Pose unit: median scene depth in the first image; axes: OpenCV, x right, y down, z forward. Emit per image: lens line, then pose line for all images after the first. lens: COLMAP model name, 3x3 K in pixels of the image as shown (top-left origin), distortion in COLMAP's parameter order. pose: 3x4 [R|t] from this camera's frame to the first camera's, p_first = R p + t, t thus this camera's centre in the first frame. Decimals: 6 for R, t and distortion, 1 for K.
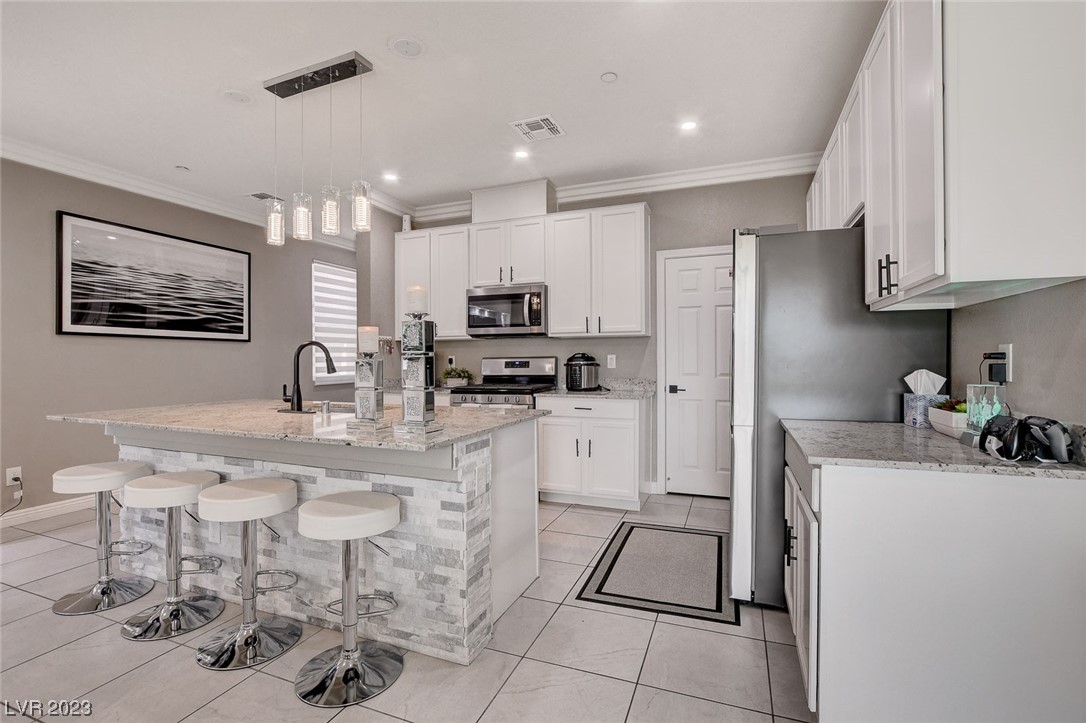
lens RADIAL K [[483.8, 0, 546.7], [0, 483.8, 362.2], [0, 0, 1]] dist [-0.017900, -0.000315]
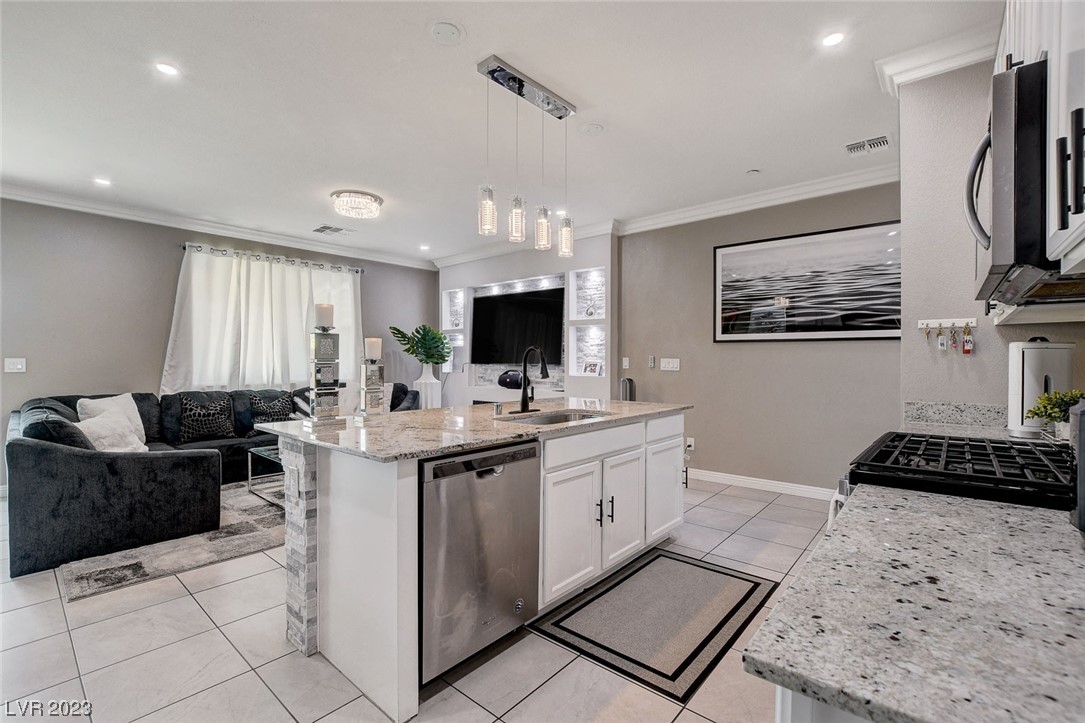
lens RADIAL K [[473.8, 0, 542.5], [0, 473.8, 361.5], [0, 0, 1]] dist [-0.014239, 0.000439]
pose [[-0.334329, 0.005624, -0.942440, 0.322878], [-0.007187, 0.999938, 0.008516, -0.014139], [0.942429, 0.009620, -0.334268, 0.934391]]
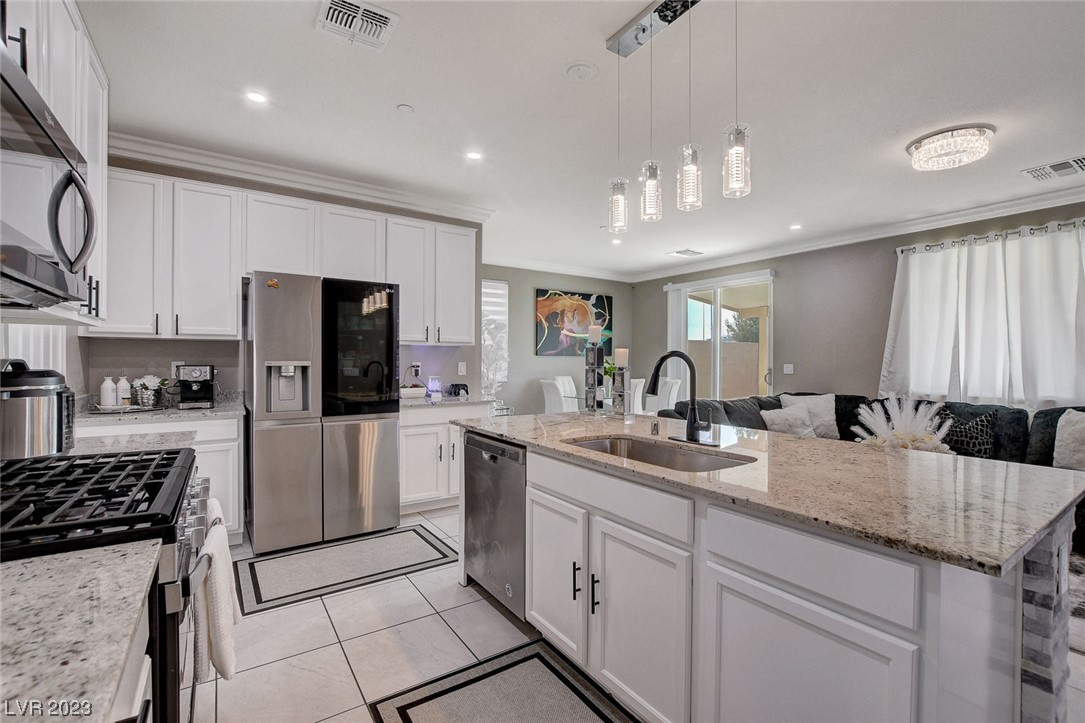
lens RADIAL K [[492.0, 0, 563.3], [0, 492.0, 360.9], [0, 0, 1]] dist [-0.016616, -0.000057]
pose [[-0.830979, 0.000506, 0.556303, -0.554043], [0.003147, 0.999988, 0.003791, -0.022082], [-0.556294, 0.004901, -0.830971, 1.199743]]
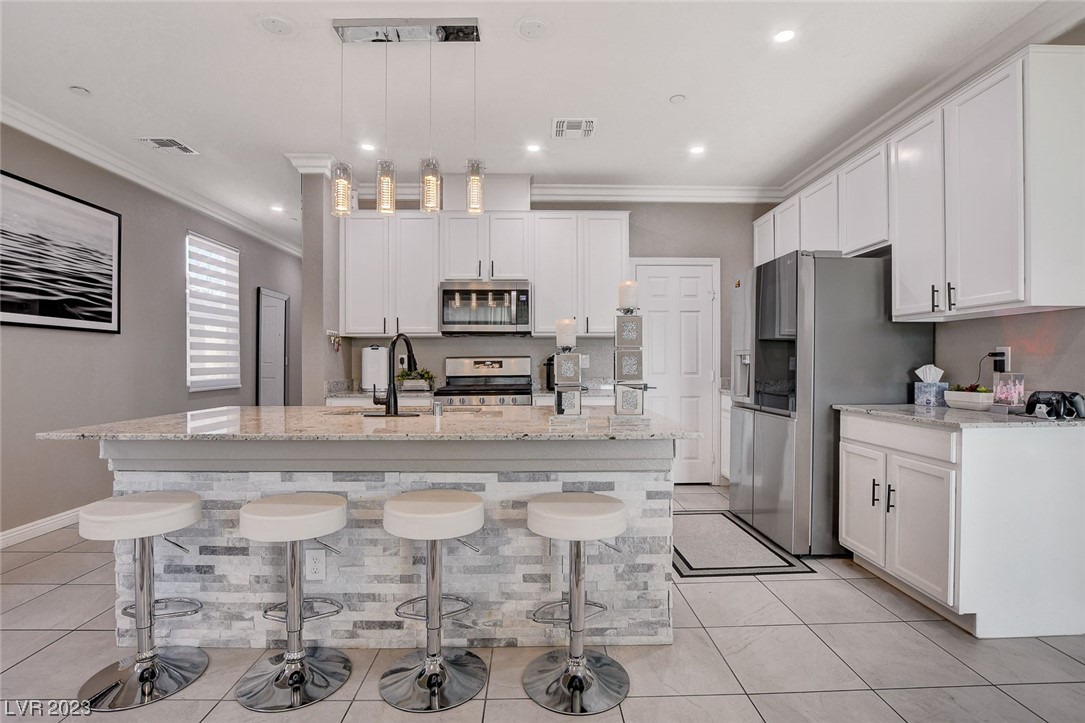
lens RADIAL K [[513.4, 0, 545.4], [0, 513.4, 365.3], [0, 0, 1]] dist [-0.025888, -0.000048]
pose [[0.922086, 0.000916, 0.386985, -0.412942], [-0.000276, 0.999999, -0.001708, 0.009909], [-0.386986, 0.001469, 0.922084, 0.036253]]
